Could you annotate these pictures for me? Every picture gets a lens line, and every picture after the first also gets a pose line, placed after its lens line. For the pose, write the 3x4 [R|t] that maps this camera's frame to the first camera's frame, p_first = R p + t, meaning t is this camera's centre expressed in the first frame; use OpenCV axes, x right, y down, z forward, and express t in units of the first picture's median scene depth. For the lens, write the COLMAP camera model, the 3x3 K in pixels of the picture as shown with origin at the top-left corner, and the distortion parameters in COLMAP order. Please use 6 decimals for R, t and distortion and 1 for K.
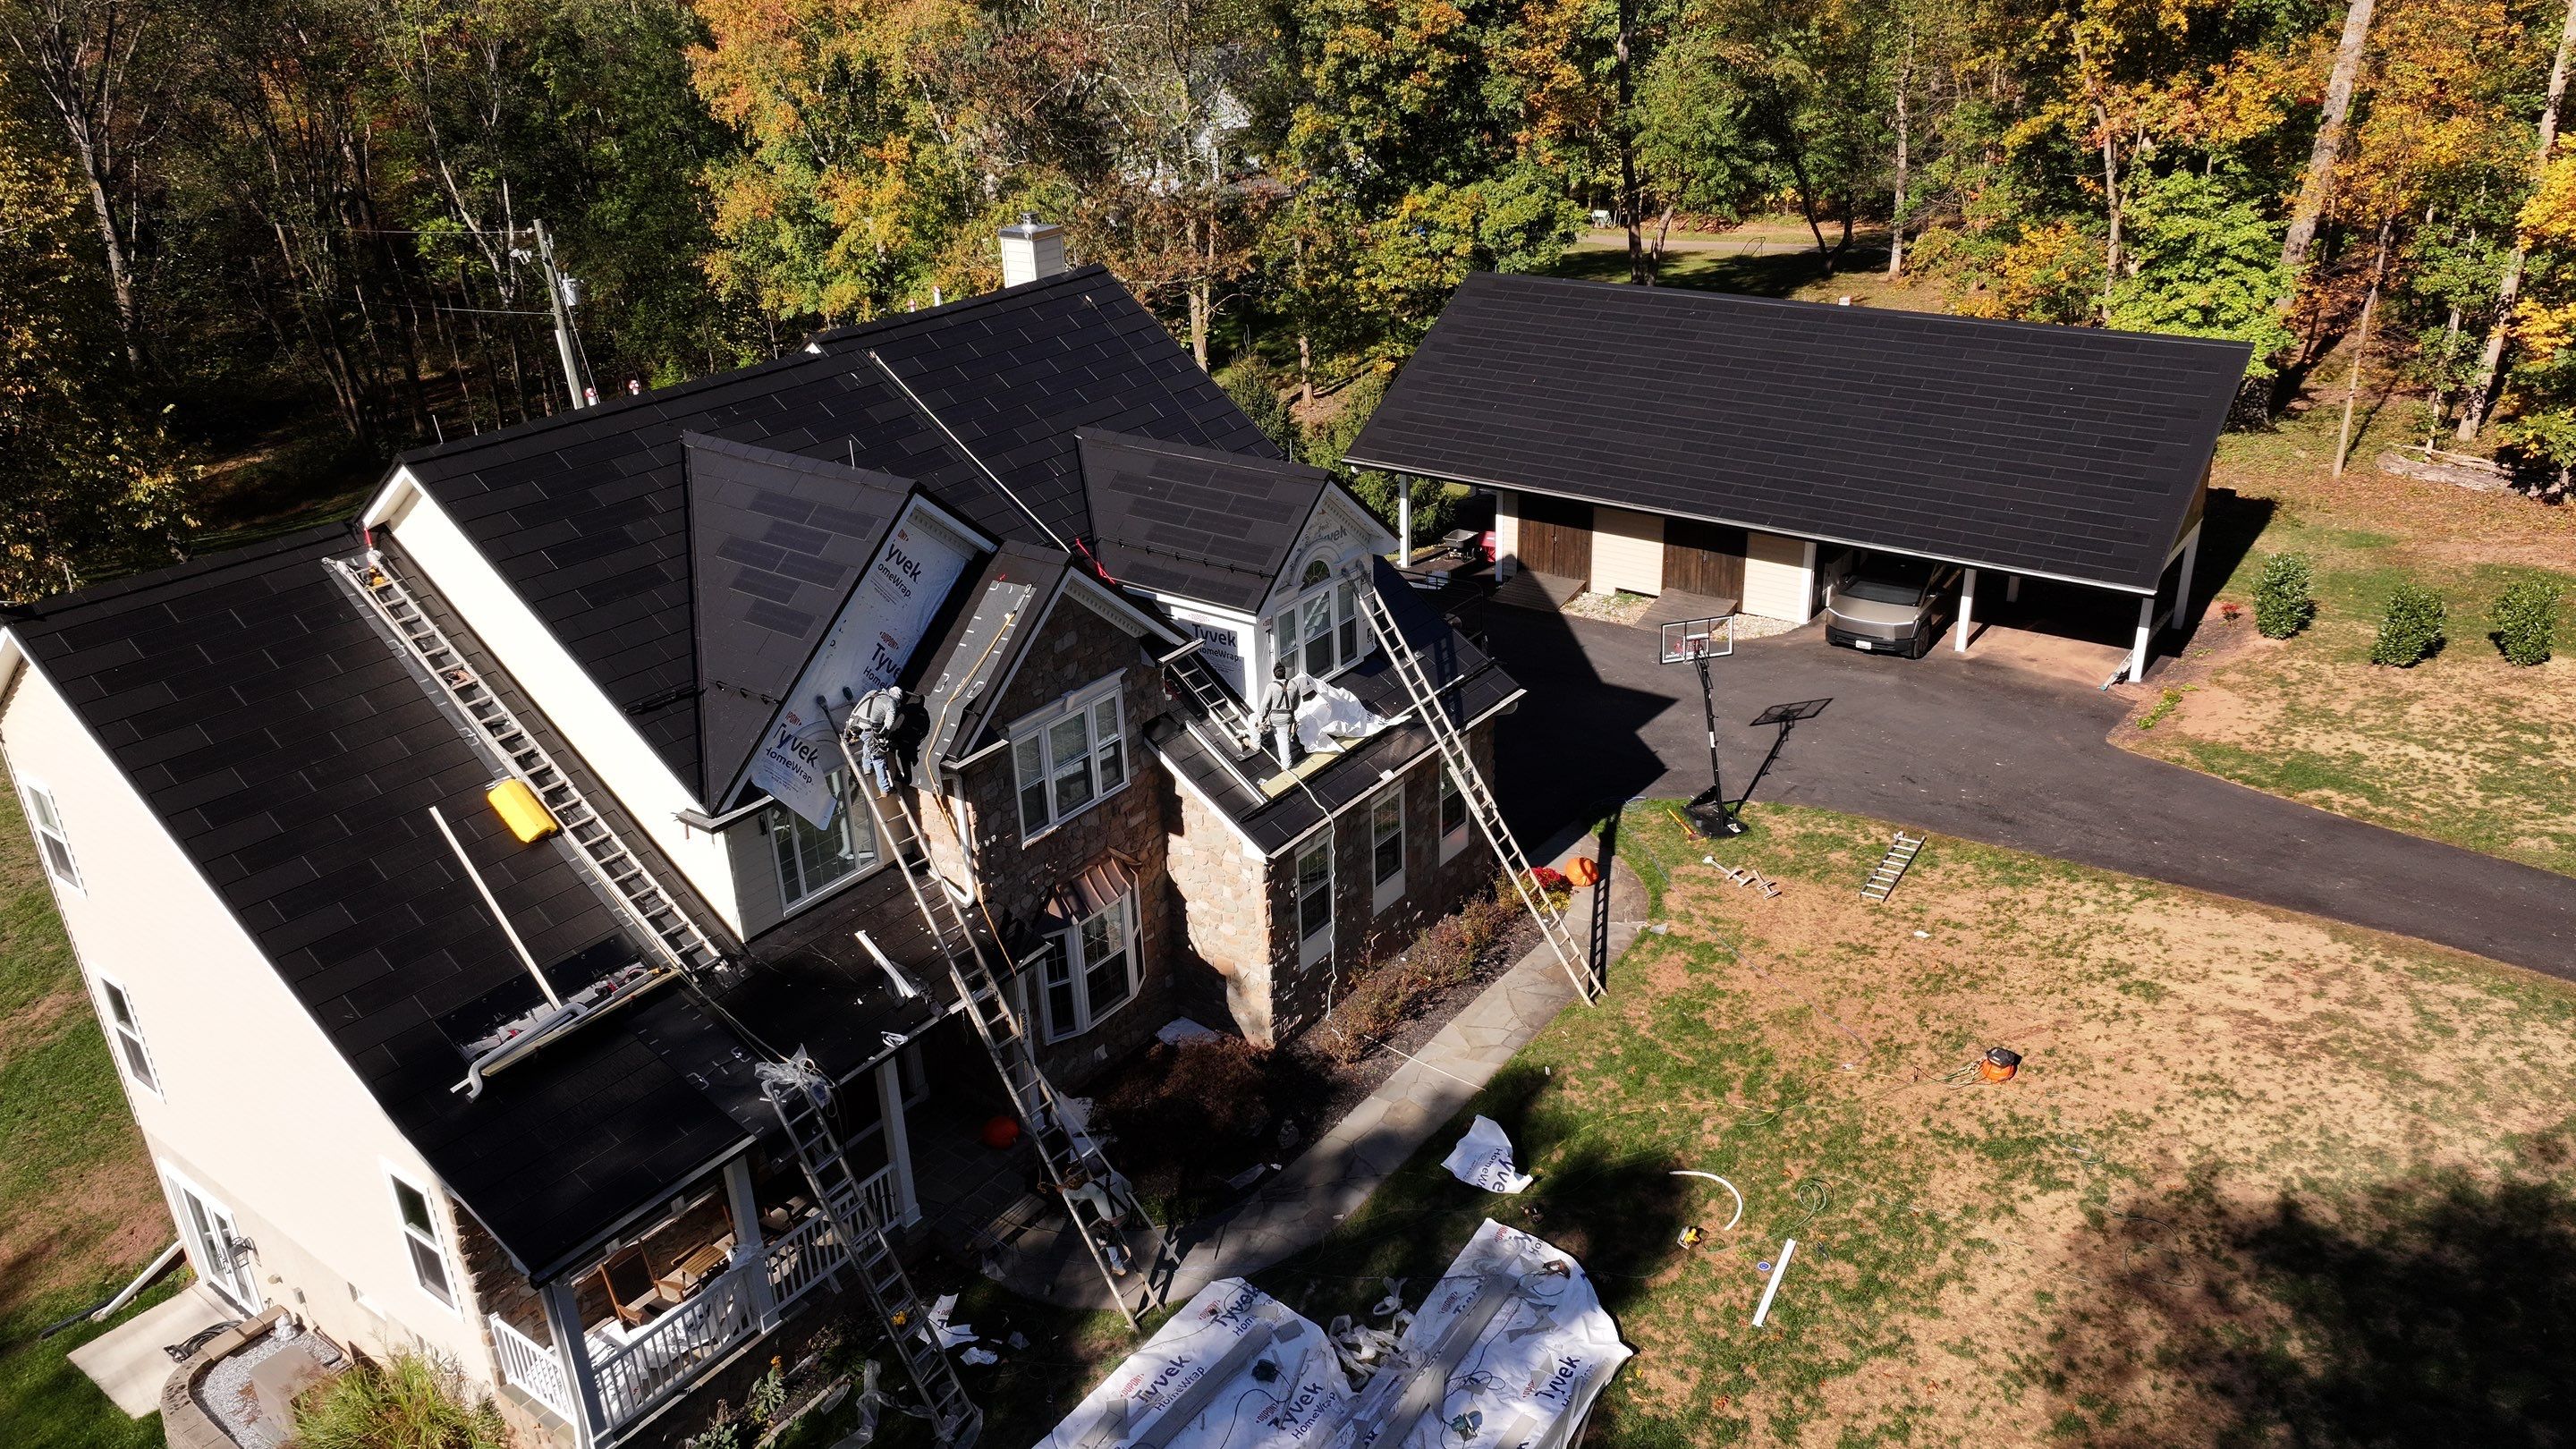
lens RADIAL K [[1781.2, 0, 1273.3], [0, 1781.2, 734.4], [0, 0, 1]] dist [0.000881, 0.003327]
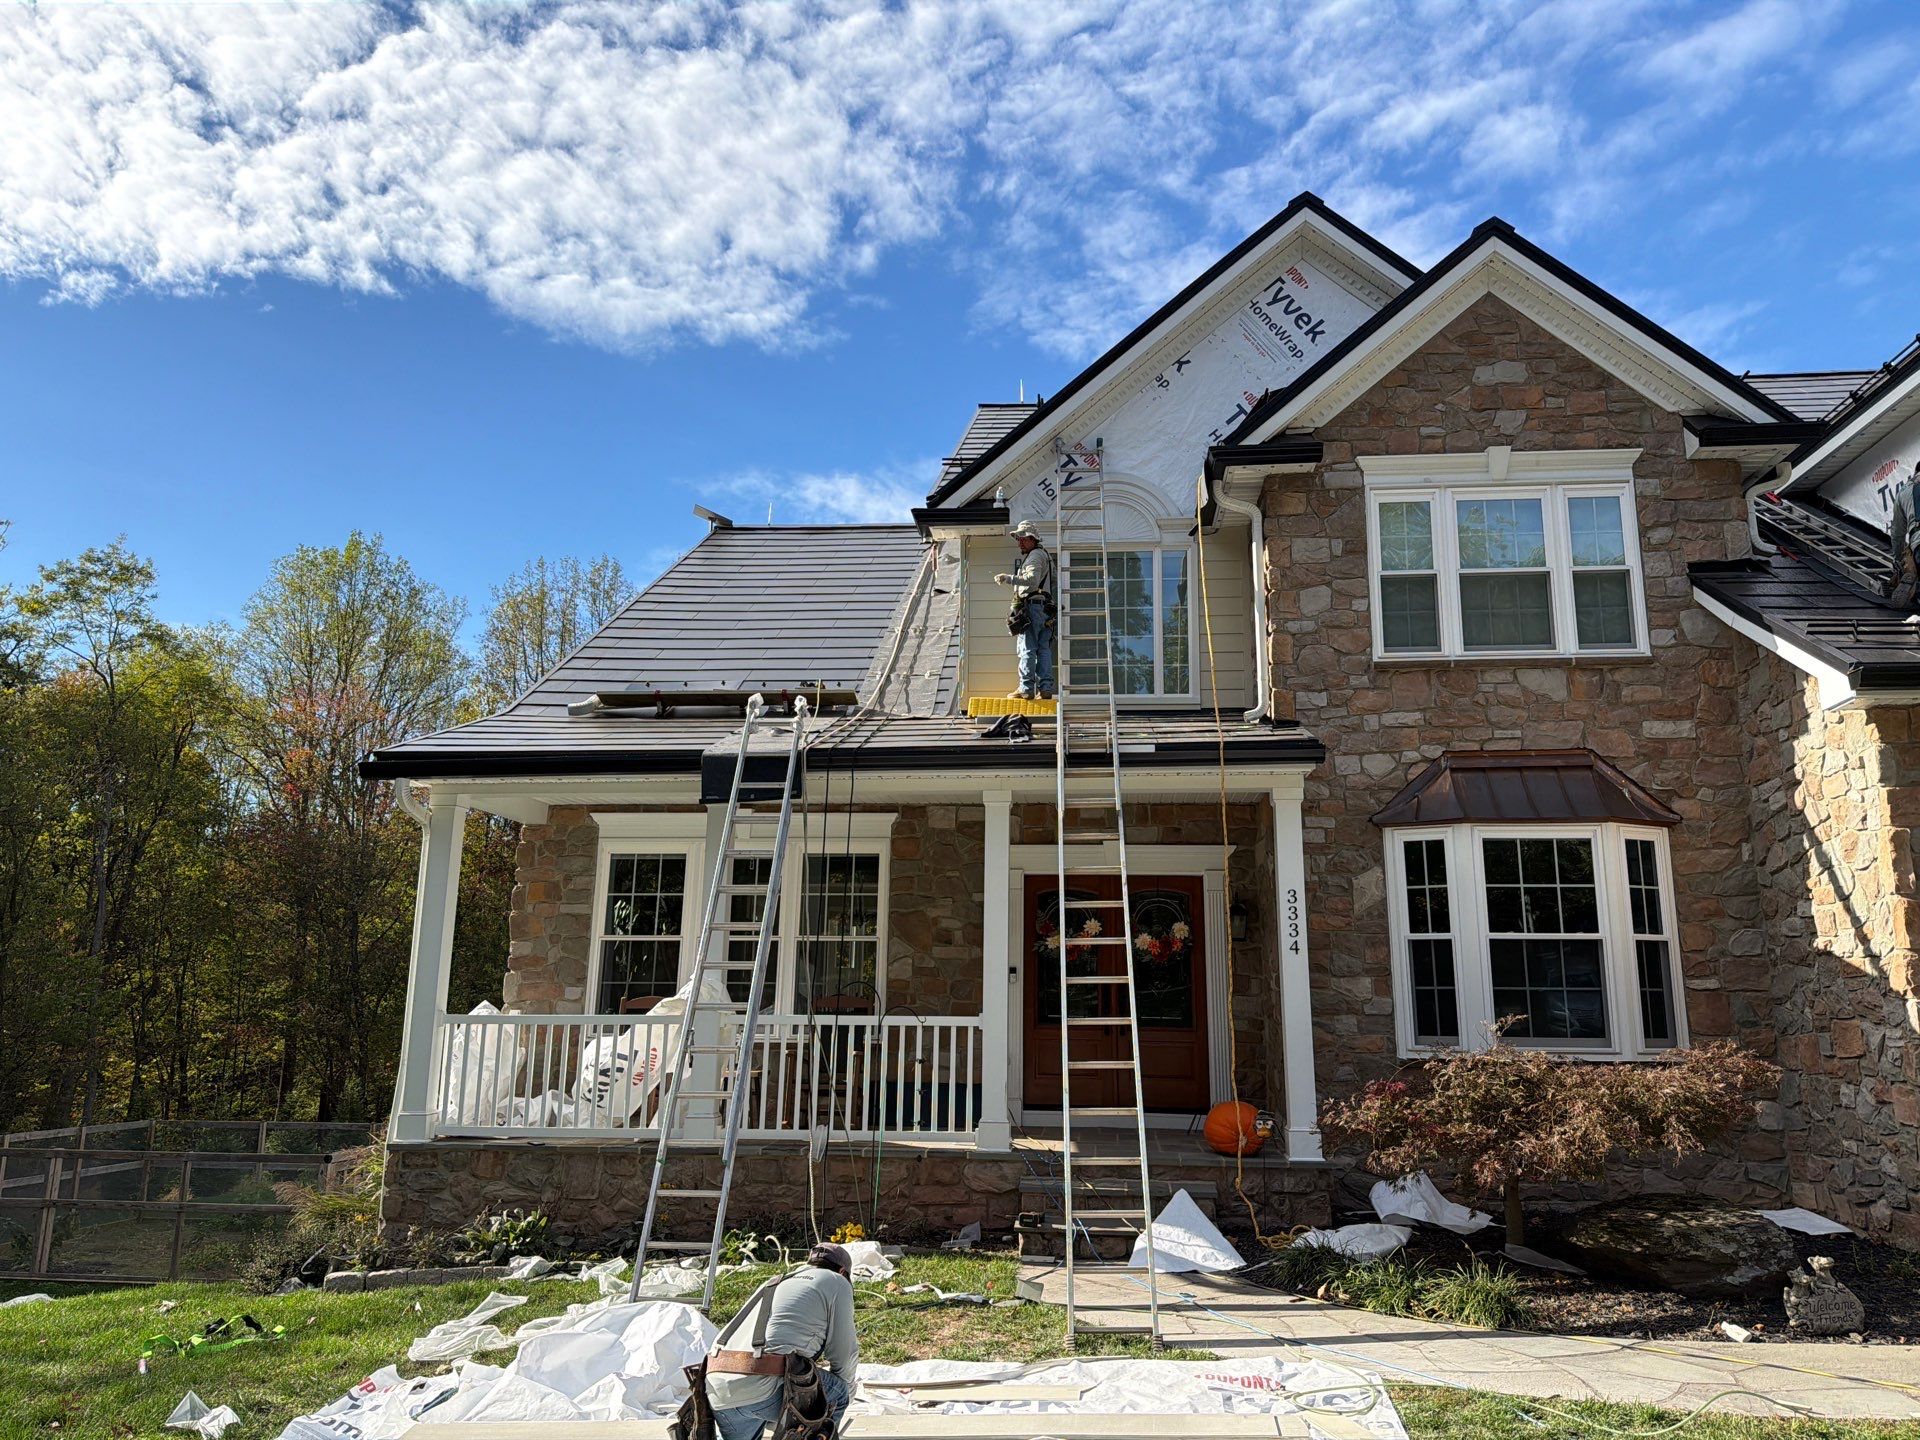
lens RADIAL K [[1334.1, 0, 968.9], [0, 1334.1, 731.0], [0, 0, 1]] dist [0.055307, -0.072865]
pose [[0.518126, -0.133102, -0.844884, 0.164501], [-0.384341, 0.846234, -0.369012, 0.288141], [0.764086, 0.515918, 0.387300, 0.675883]]
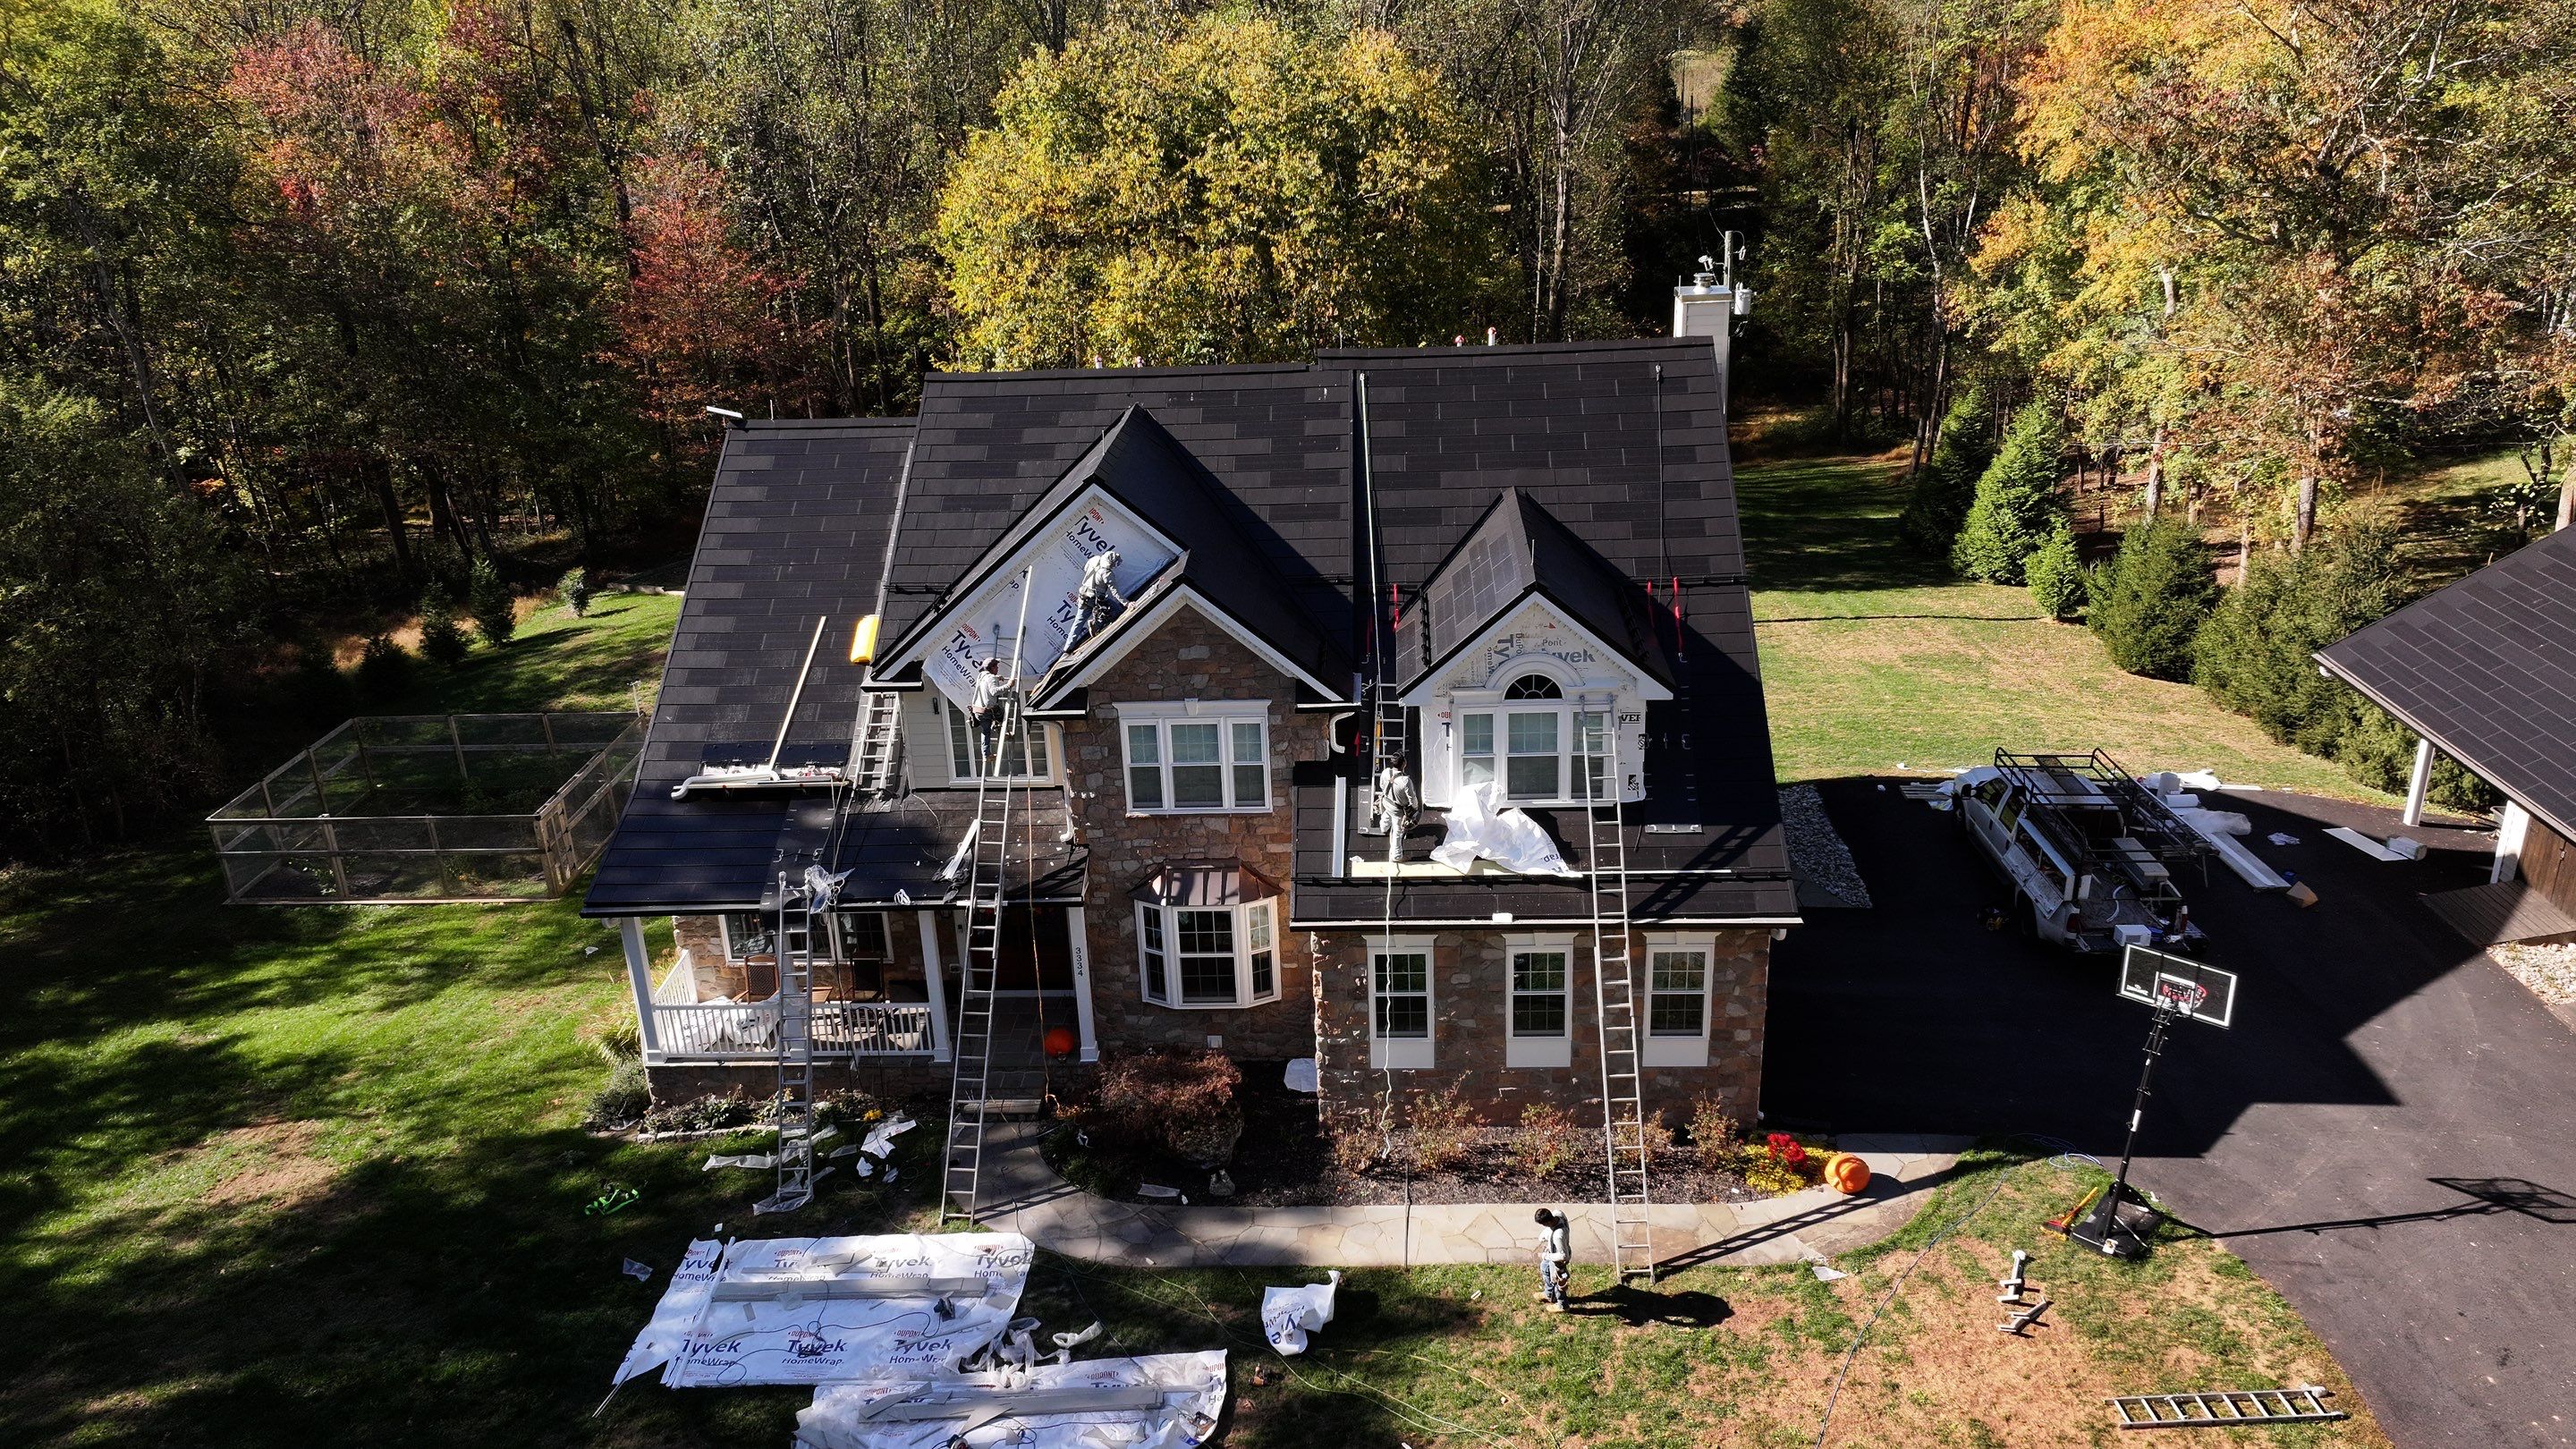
lens RADIAL K [[1781.2, 0, 1298.0], [0, 1781.2, 723.7], [0, 0, 1]] dist [0.000881, 0.003327]
pose [[0.560367, 0.323597, -0.762413, 0.698310], [-0.327322, 0.932106, 0.155042, -0.184333], [0.760821, 0.162674, 0.628242, 0.348282]]
